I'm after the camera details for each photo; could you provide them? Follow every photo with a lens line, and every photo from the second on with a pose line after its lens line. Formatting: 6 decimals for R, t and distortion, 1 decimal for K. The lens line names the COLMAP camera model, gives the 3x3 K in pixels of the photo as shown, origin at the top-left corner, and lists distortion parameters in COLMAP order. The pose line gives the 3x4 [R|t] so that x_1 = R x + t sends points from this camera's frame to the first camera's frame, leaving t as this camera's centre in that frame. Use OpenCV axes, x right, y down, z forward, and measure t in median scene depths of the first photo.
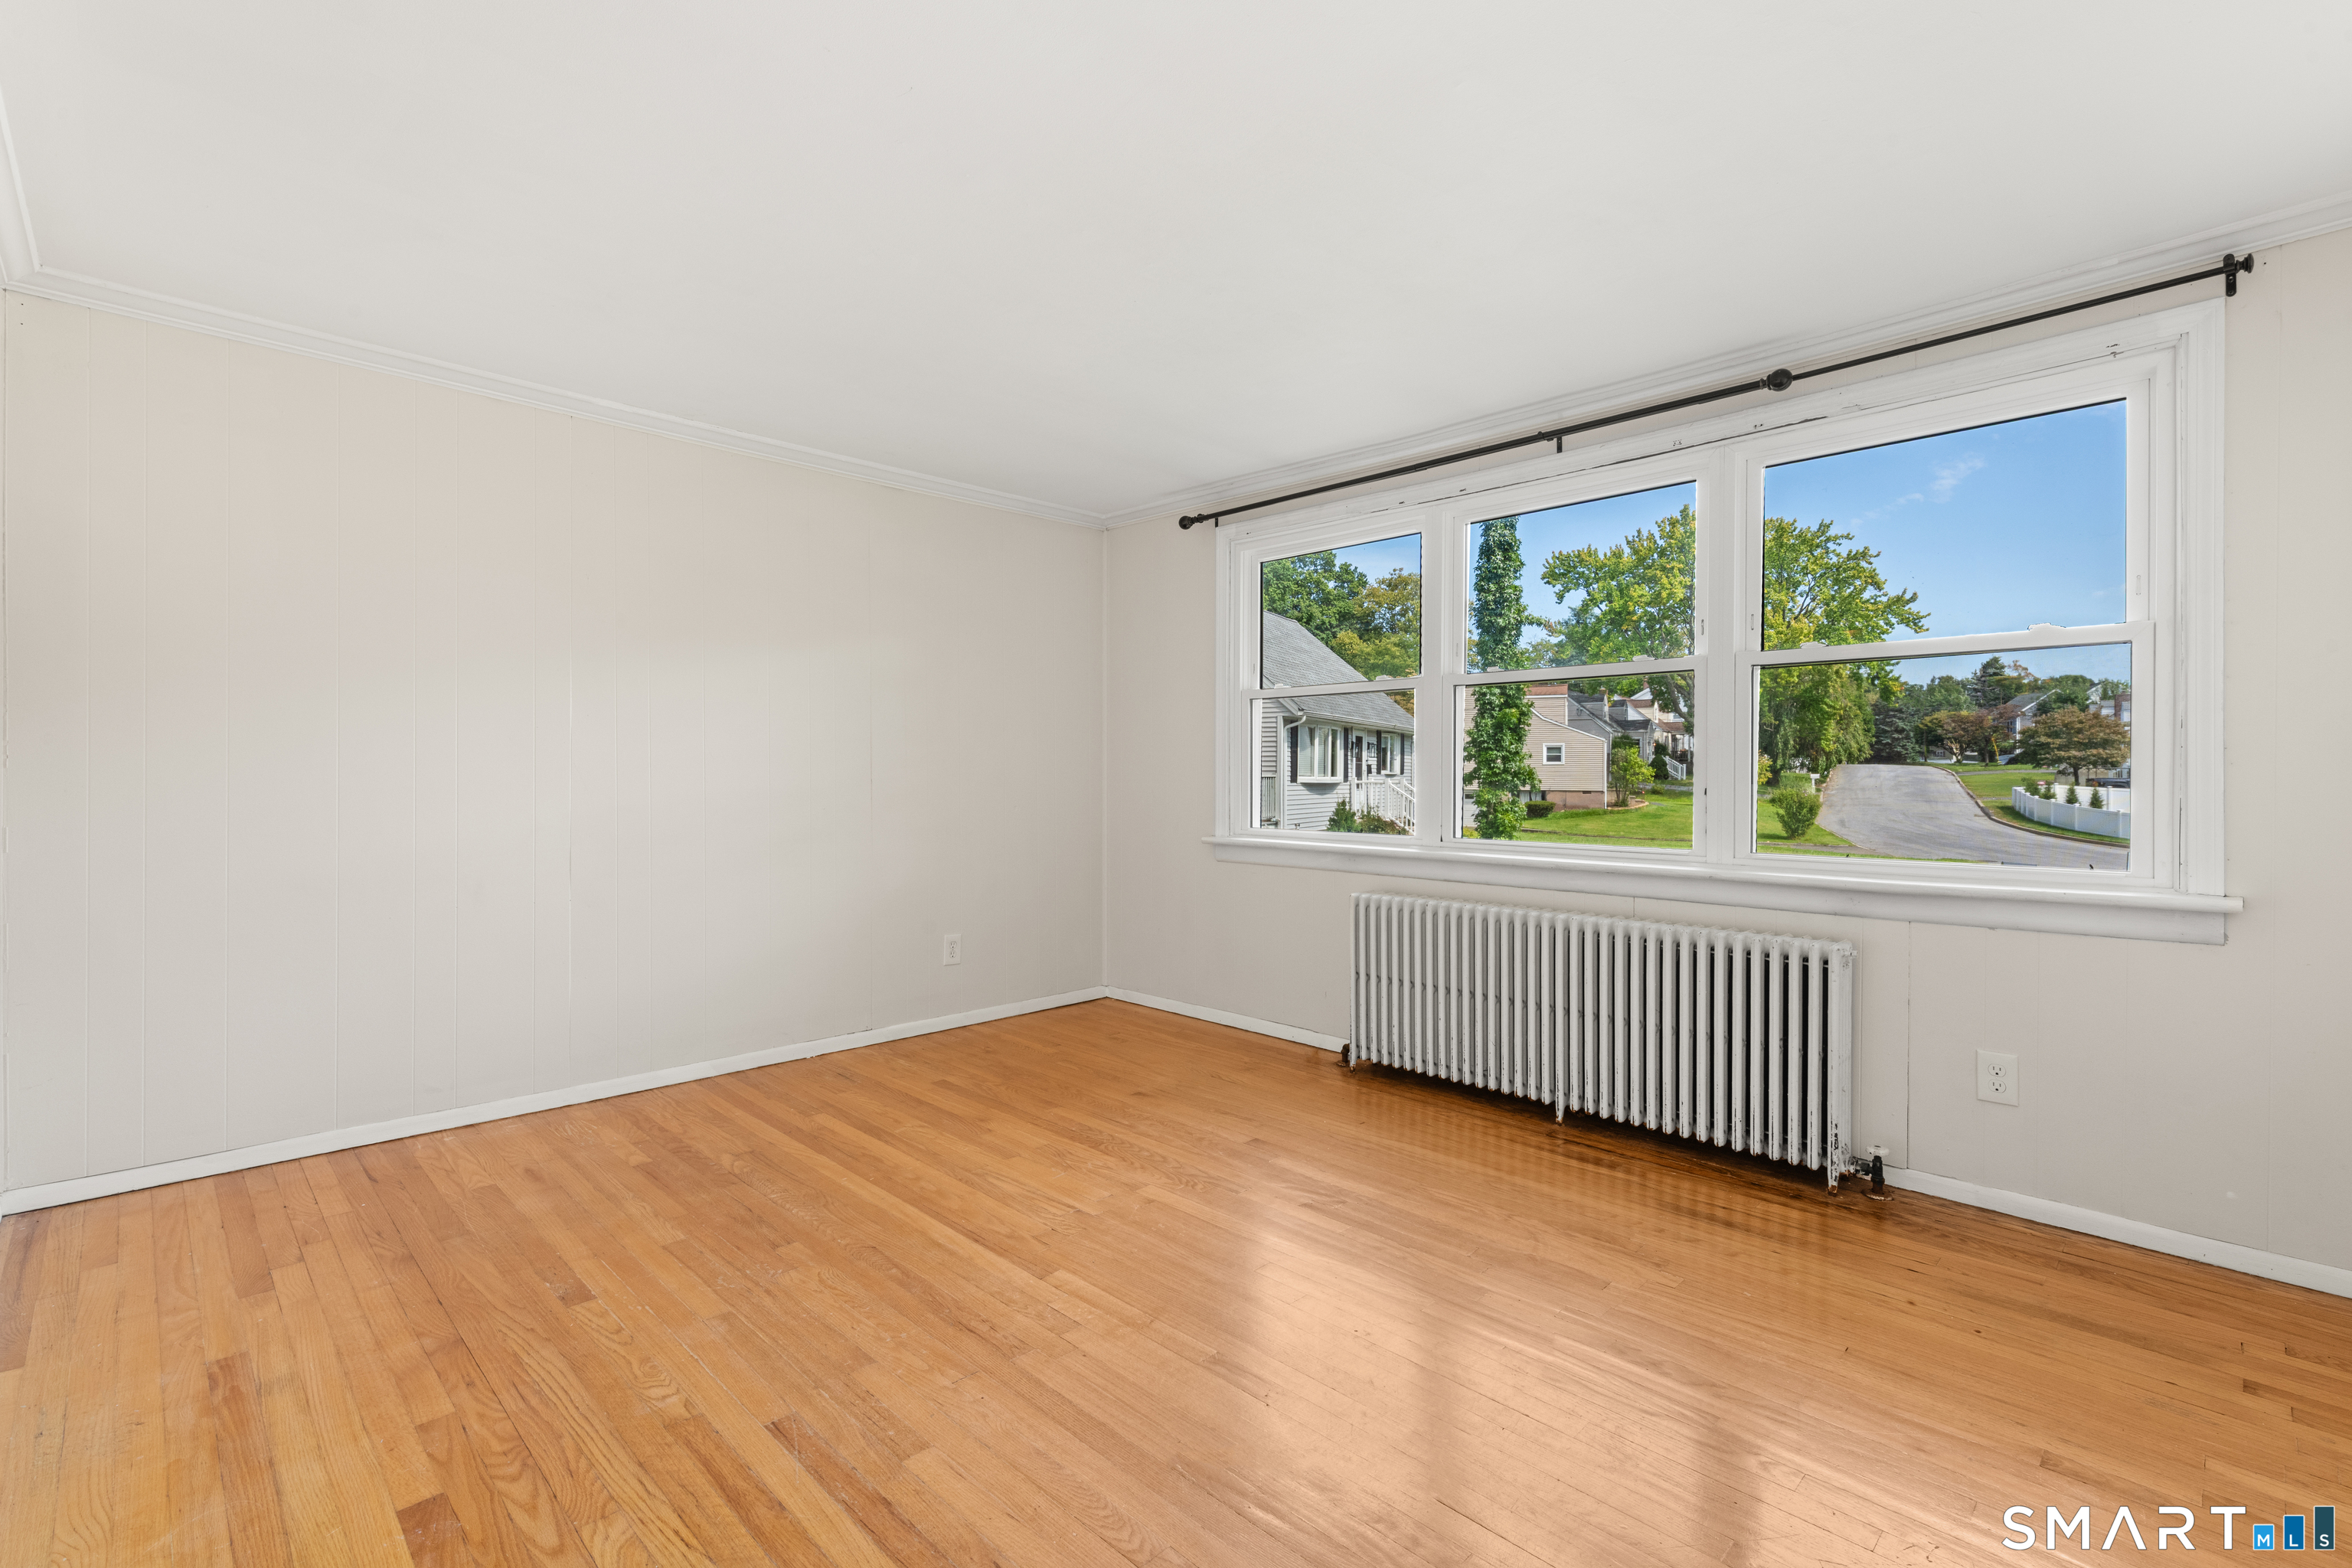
lens RADIAL K [[1027.2, 0, 1176.0], [0, 1027.2, 784.0], [0, 0, 1]] dist [0.001311, 0.000074]
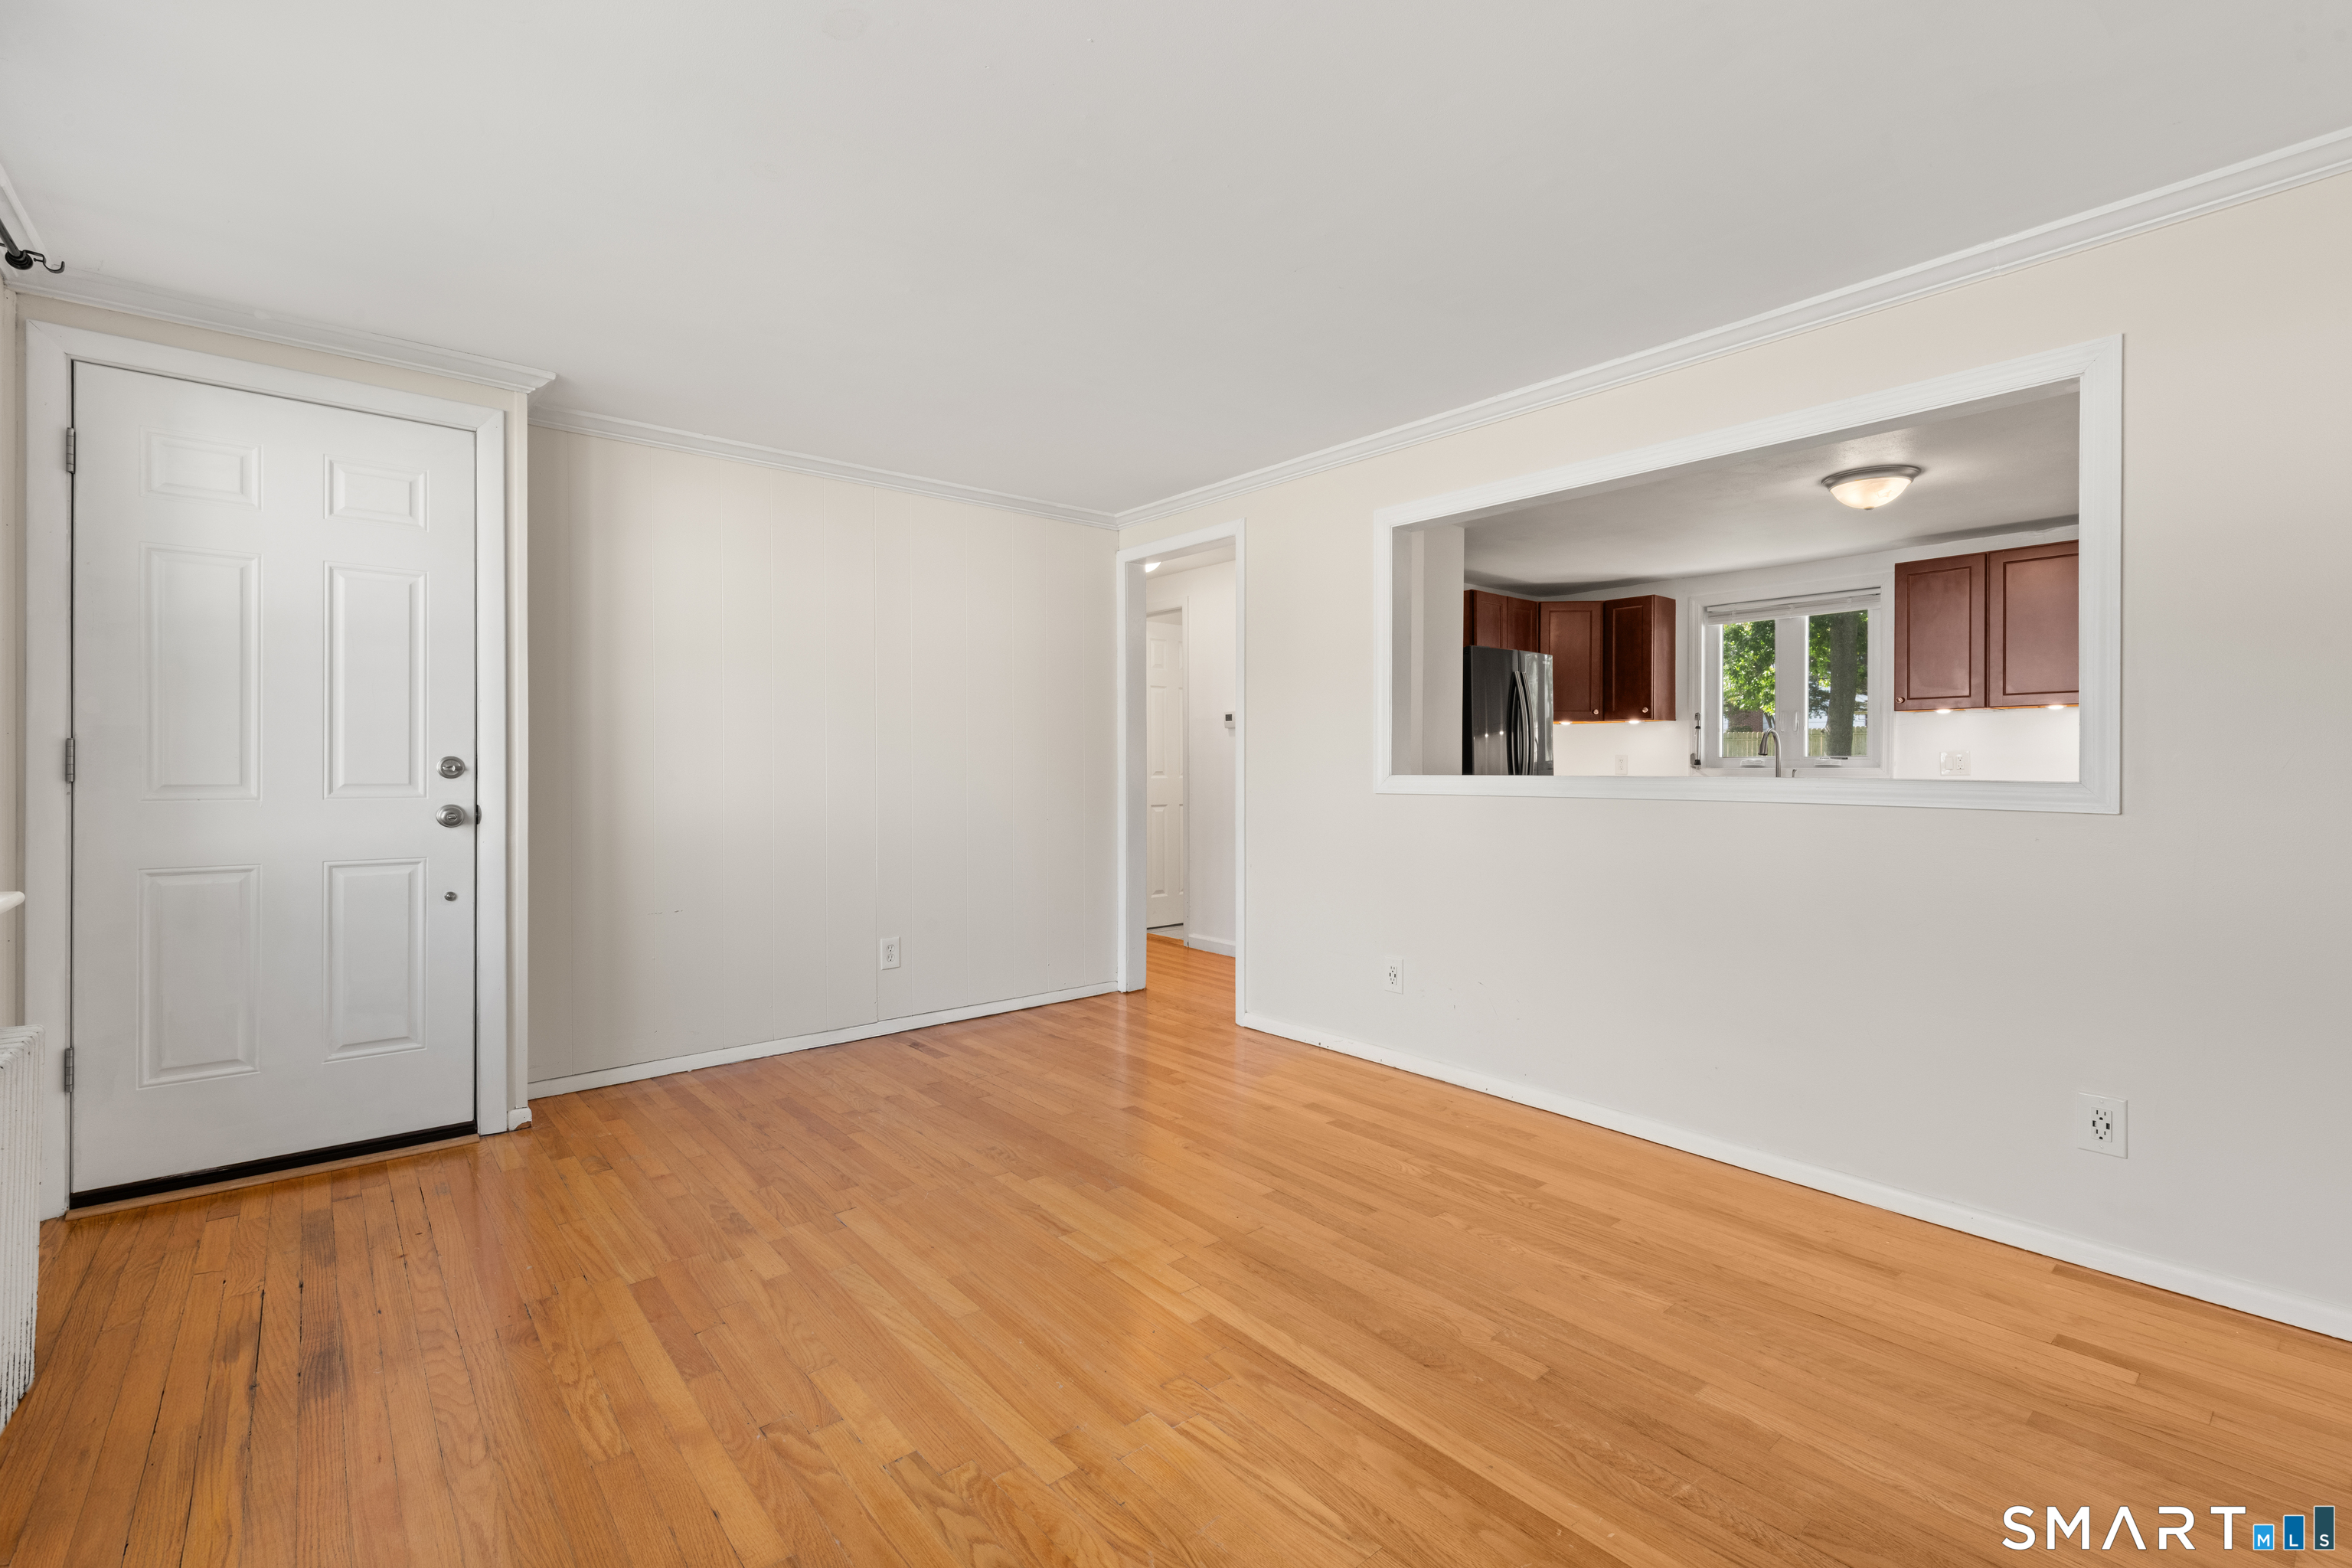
lens RADIAL K [[1027.2, 0, 1176.0], [0, 1027.2, 784.0], [0, 0, 1]] dist [0.001311, 0.000074]
pose [[-0.996745, -0.006415, 0.080360, -0.182537], [-0.004282, 0.999635, 0.026692, -0.024637], [-0.080502, 0.026261, -0.996408, 2.036309]]
